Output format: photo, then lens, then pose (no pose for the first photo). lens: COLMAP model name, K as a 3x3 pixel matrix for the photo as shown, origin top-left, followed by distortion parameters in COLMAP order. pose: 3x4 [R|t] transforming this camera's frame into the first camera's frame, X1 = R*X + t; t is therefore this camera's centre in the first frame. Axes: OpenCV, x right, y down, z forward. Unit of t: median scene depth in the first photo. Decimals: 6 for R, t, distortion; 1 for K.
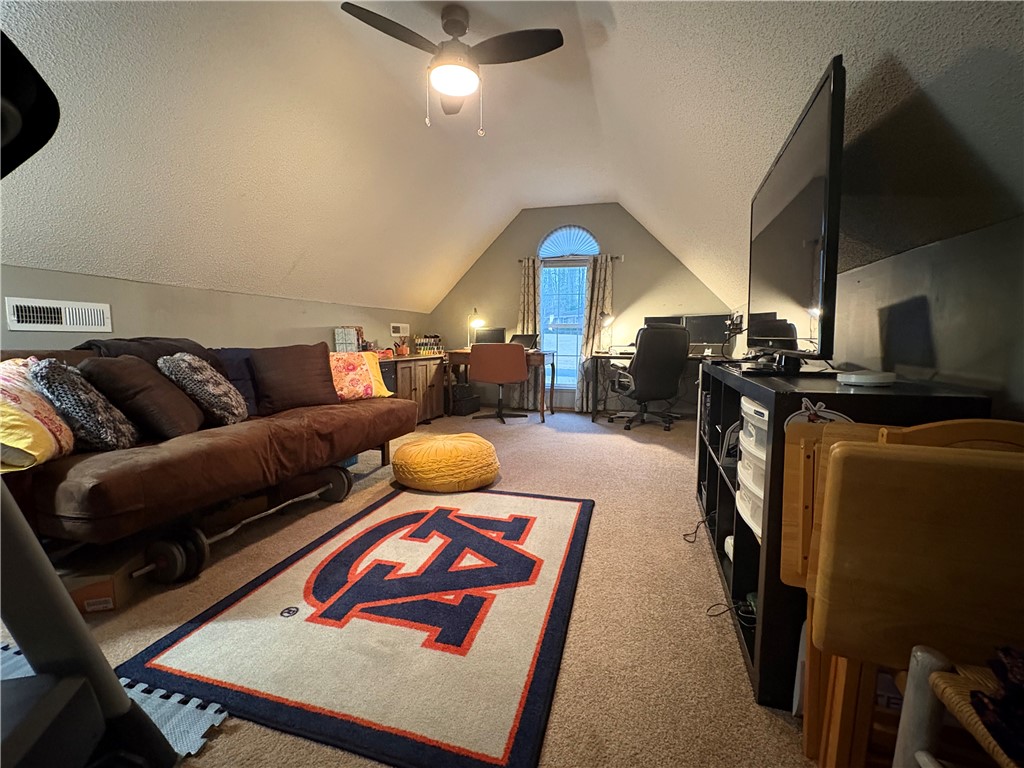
lens RADIAL K [[440.3, 0, 512.0], [0, 440.3, 384.0], [0, 0, 1]] dist [0.000123, 0.000019]
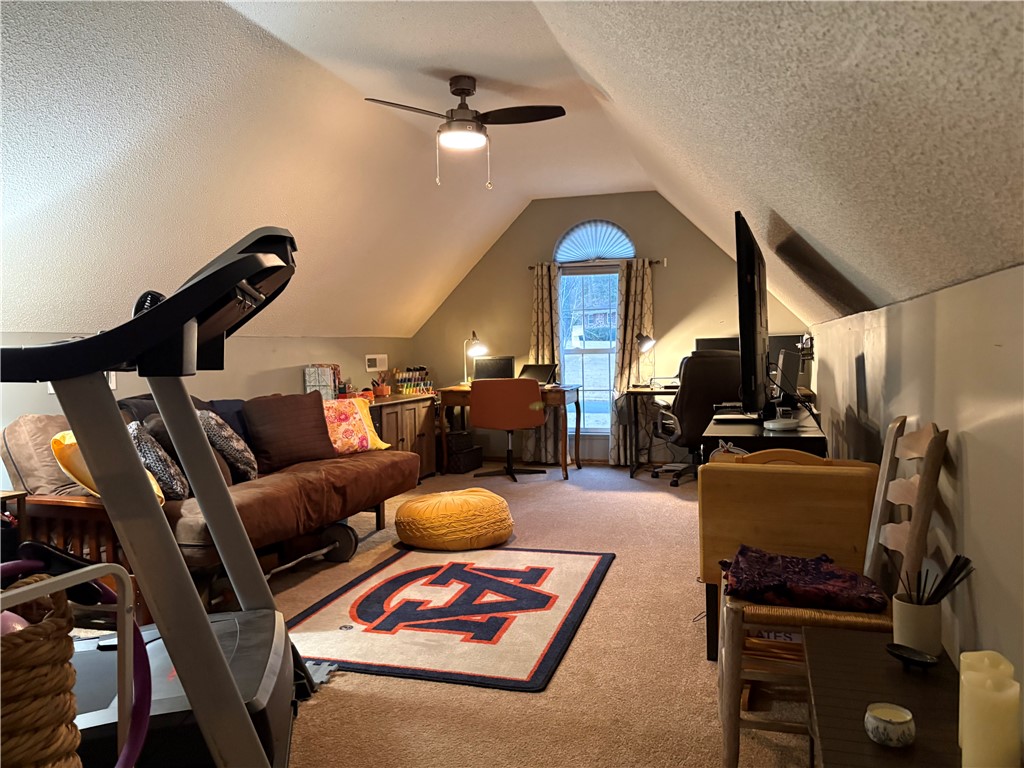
lens RADIAL K [[761.7, 0, 512.0], [0, 761.7, 384.0], [0, 0, 1]] dist [0.093378, -0.106617]
pose [[0.999626, -0.023986, -0.013113, -0.003501], [0.023205, 0.998115, -0.056814, -0.008175], [0.014451, 0.056489, 0.998299, -0.507820]]
